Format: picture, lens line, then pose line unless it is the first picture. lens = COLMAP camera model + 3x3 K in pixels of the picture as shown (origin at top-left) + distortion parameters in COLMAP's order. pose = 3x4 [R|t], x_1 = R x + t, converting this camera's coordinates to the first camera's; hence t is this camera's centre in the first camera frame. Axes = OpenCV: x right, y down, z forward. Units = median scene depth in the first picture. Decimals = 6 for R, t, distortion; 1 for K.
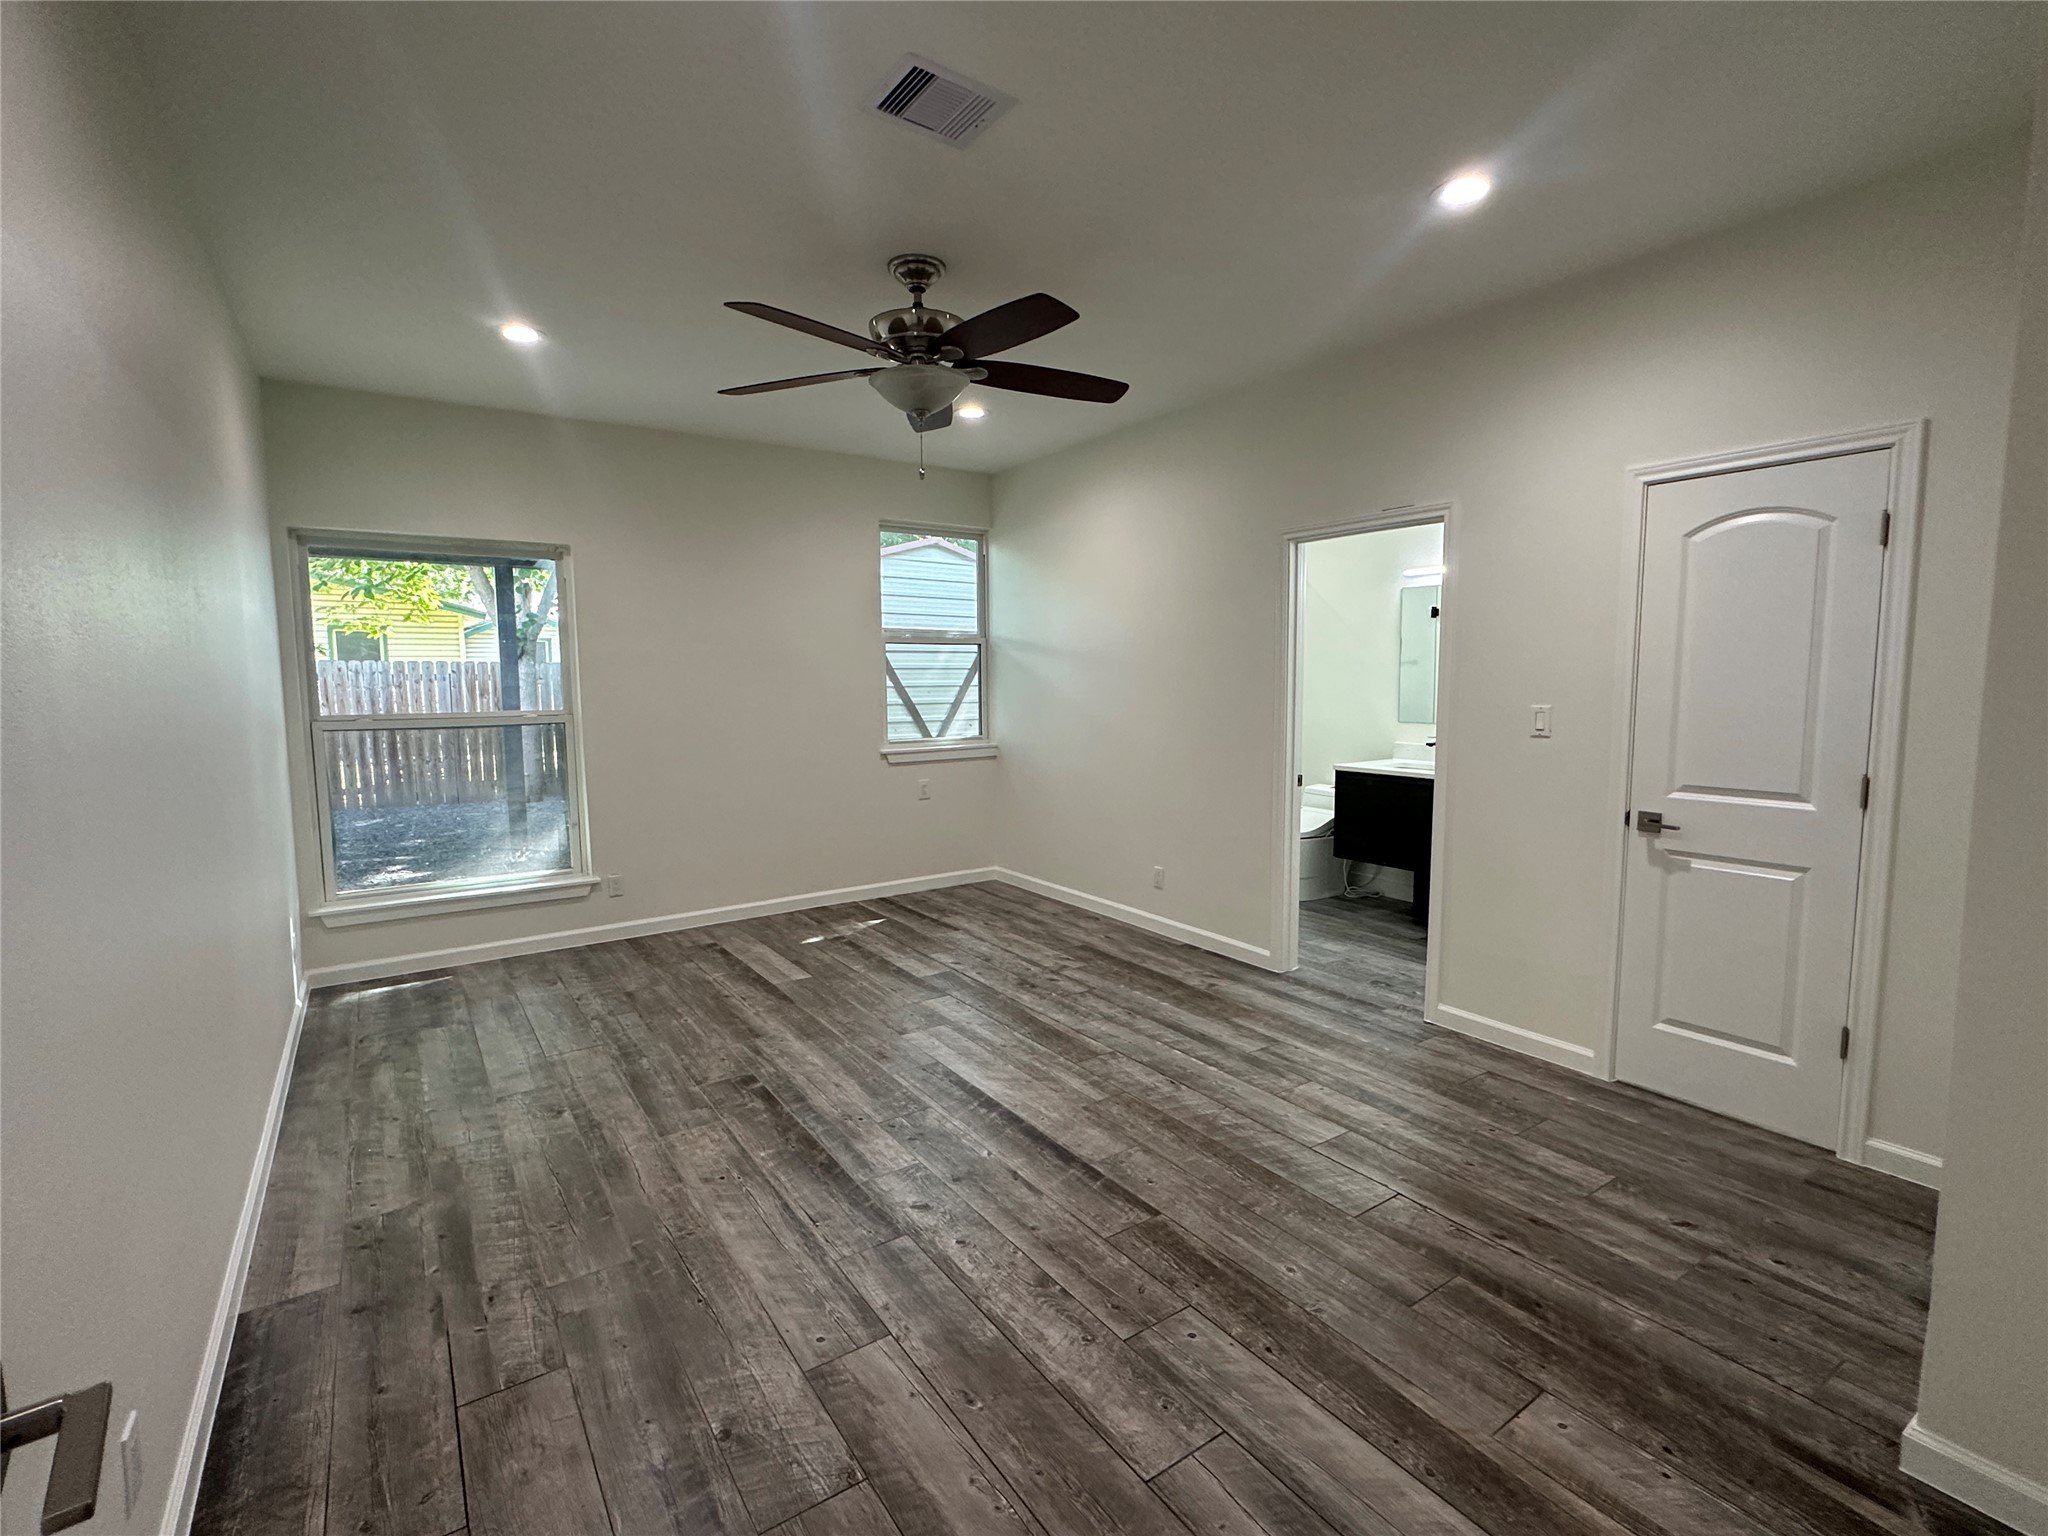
lens RADIAL K [[934.9, 0, 1025.1], [0, 934.9, 765.4], [0, 0, 1]] dist [-0.006160, 0.002023]
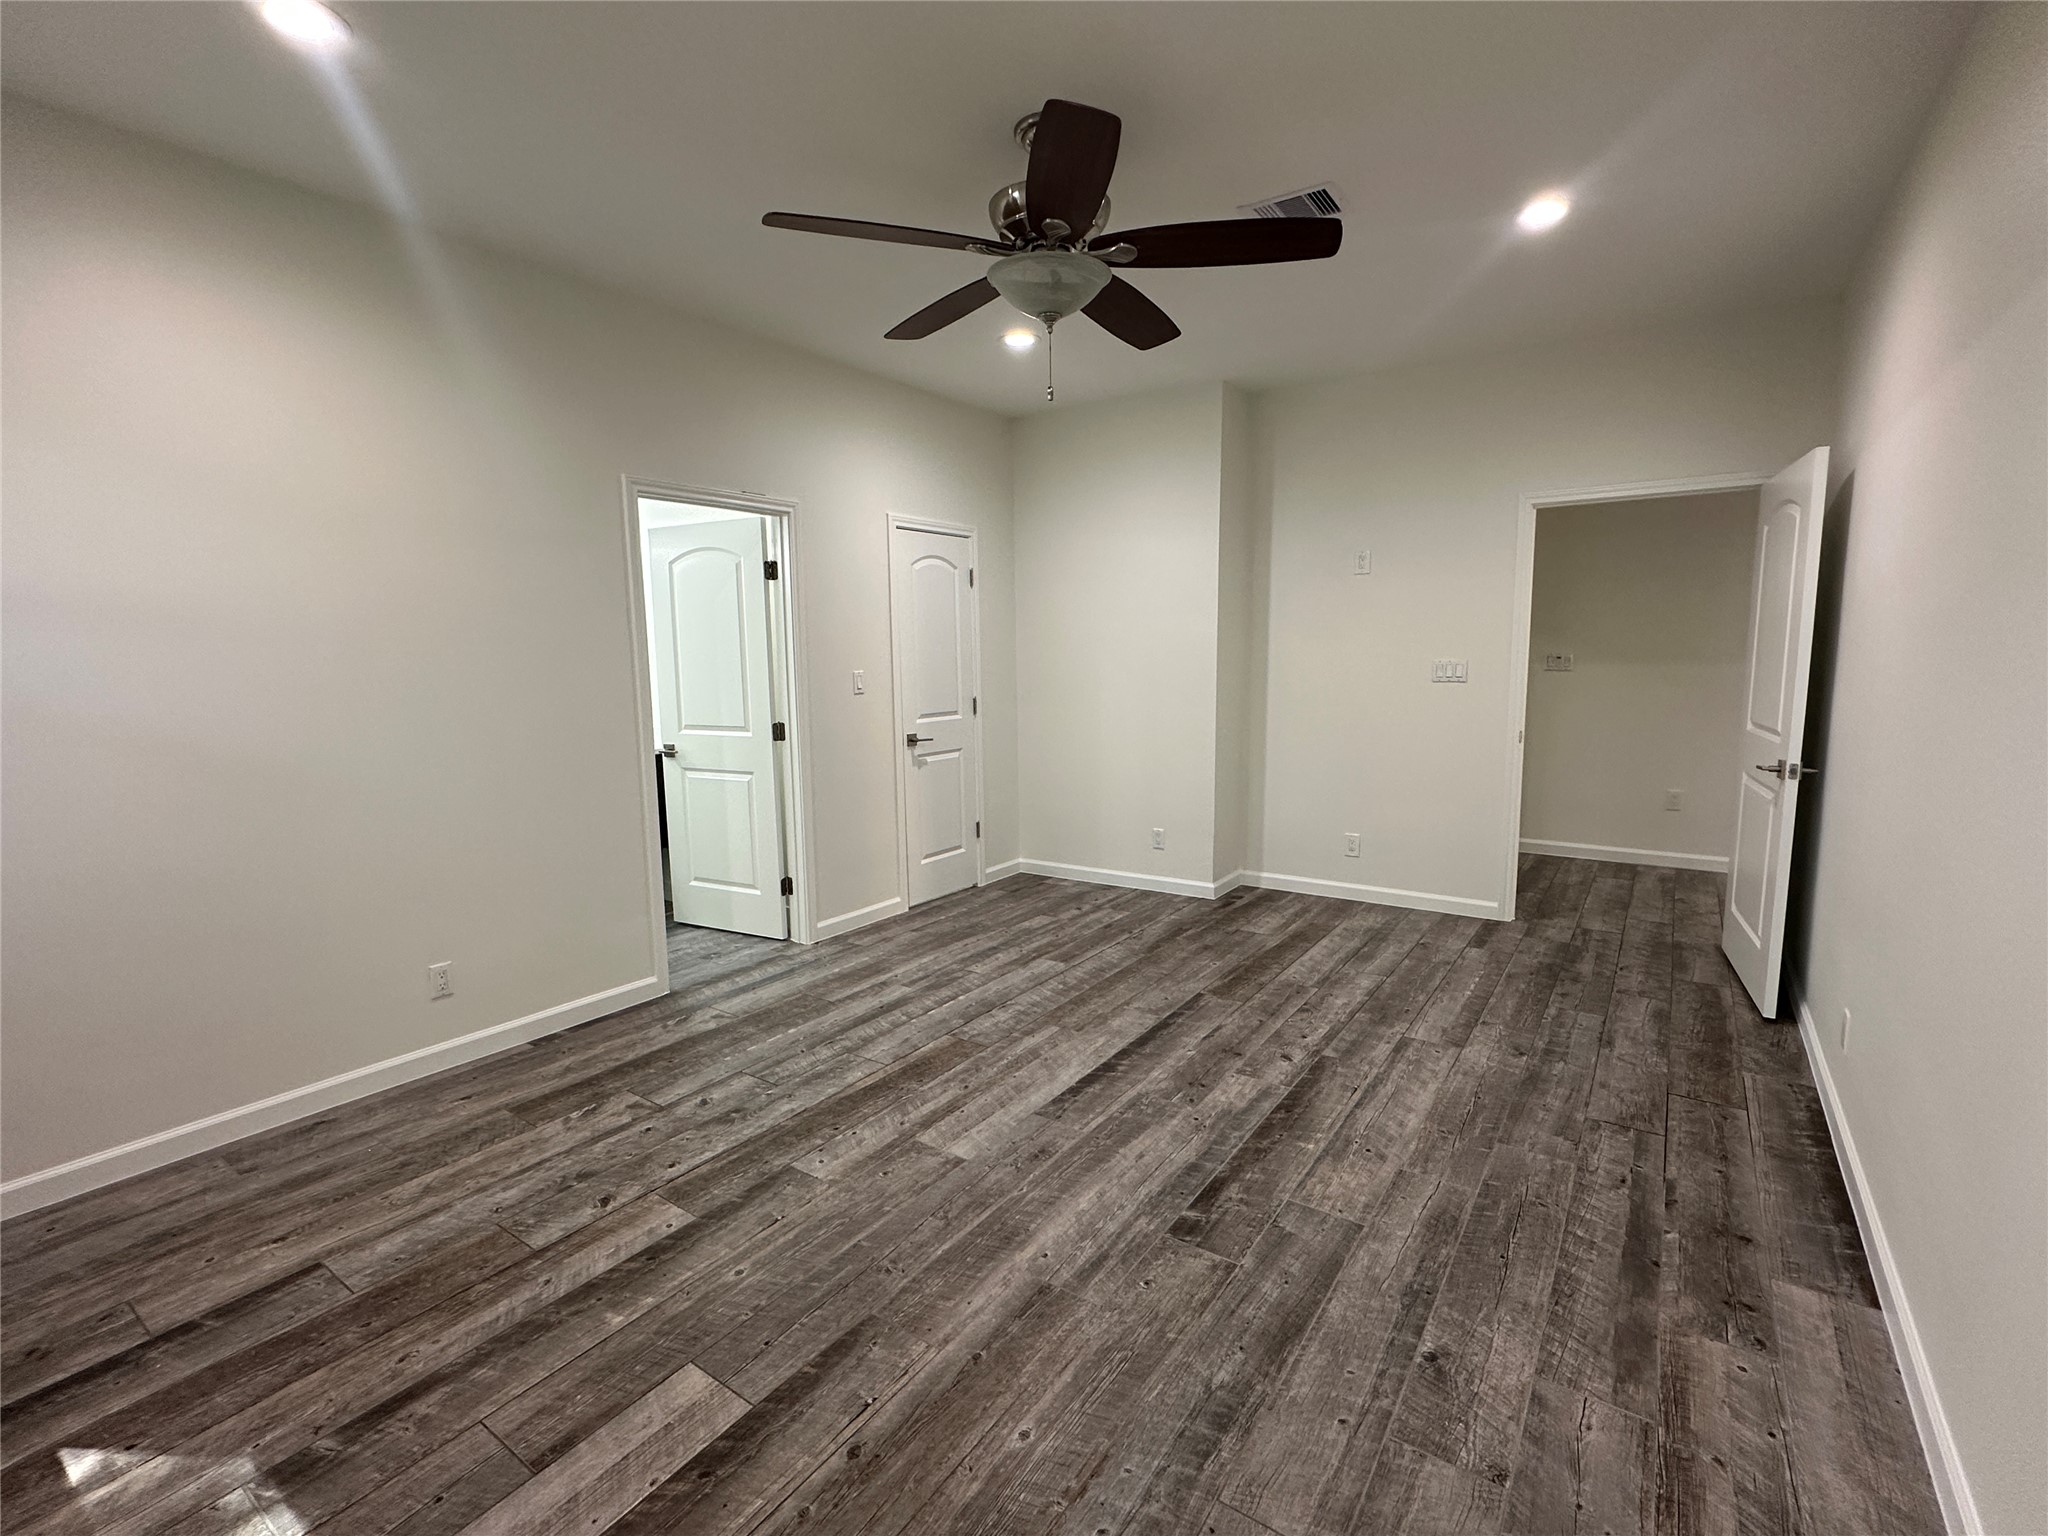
lens RADIAL K [[934.9, 0, 1025.1], [0, 934.9, 765.4], [0, 0, 1]] dist [-0.006160, 0.002023]
pose [[-0.348316, -0.107806, 0.931157, -0.892897], [0.103202, 0.982915, 0.152403, -0.119931], [-0.931679, 0.149182, -0.331239, 1.336079]]
